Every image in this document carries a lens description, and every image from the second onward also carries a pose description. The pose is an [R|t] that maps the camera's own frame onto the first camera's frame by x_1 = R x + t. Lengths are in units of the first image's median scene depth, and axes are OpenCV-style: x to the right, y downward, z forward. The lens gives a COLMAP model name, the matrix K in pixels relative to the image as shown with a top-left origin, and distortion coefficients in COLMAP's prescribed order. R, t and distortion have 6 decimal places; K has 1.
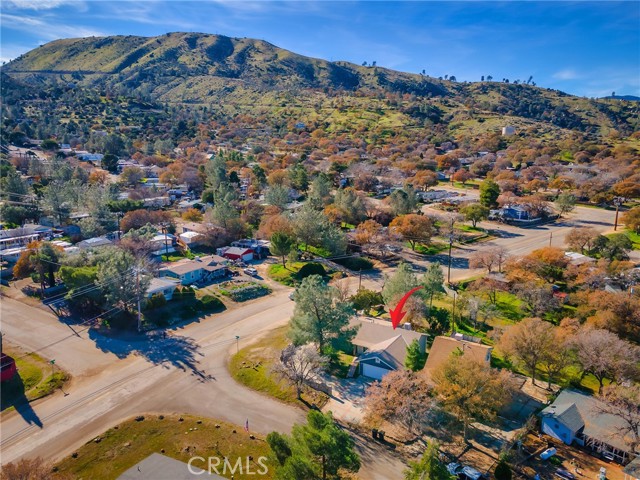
lens RADIAL K [[456.9, 0, 316.3], [0, 456.9, 243.5], [0, 0, 1]] dist [0.037419, 0.005152]
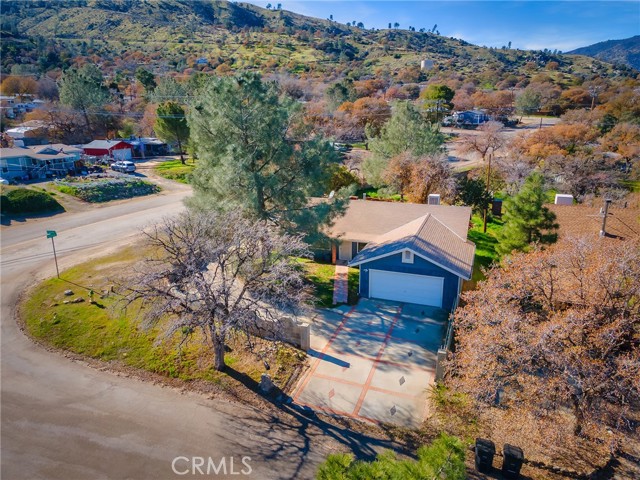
lens RADIAL K [[456.9, 0, 318.1], [0, 456.9, 250.9], [0, 0, 1]] dist [0.037419, 0.005152]
pose [[0.980799, -0.062566, 0.184711, -0.013277], [0.043255, 0.993341, 0.106786, 0.120323], [-0.190162, -0.096746, 0.976974, 0.364421]]
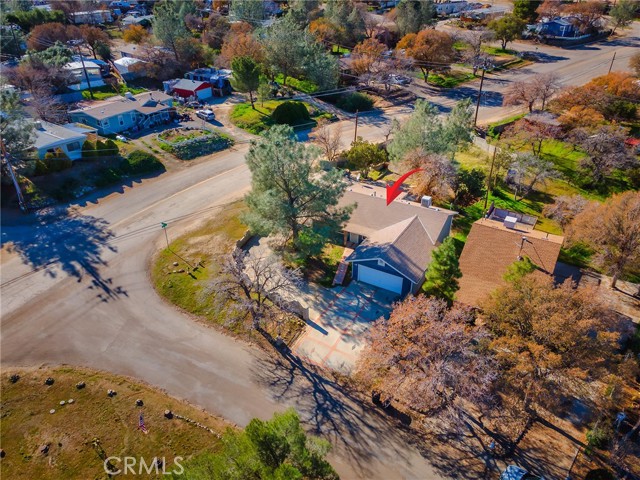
lens RADIAL K [[456.9, 0, 313.1], [0, 456.9, 240.8], [0, 0, 1]] dist [0.037419, 0.005152]
pose [[0.999911, -0.011483, 0.006818, 0.020786], [0.008544, 0.942456, 0.334221, 0.008136], [-0.010264, -0.334133, 0.942470, 0.246807]]
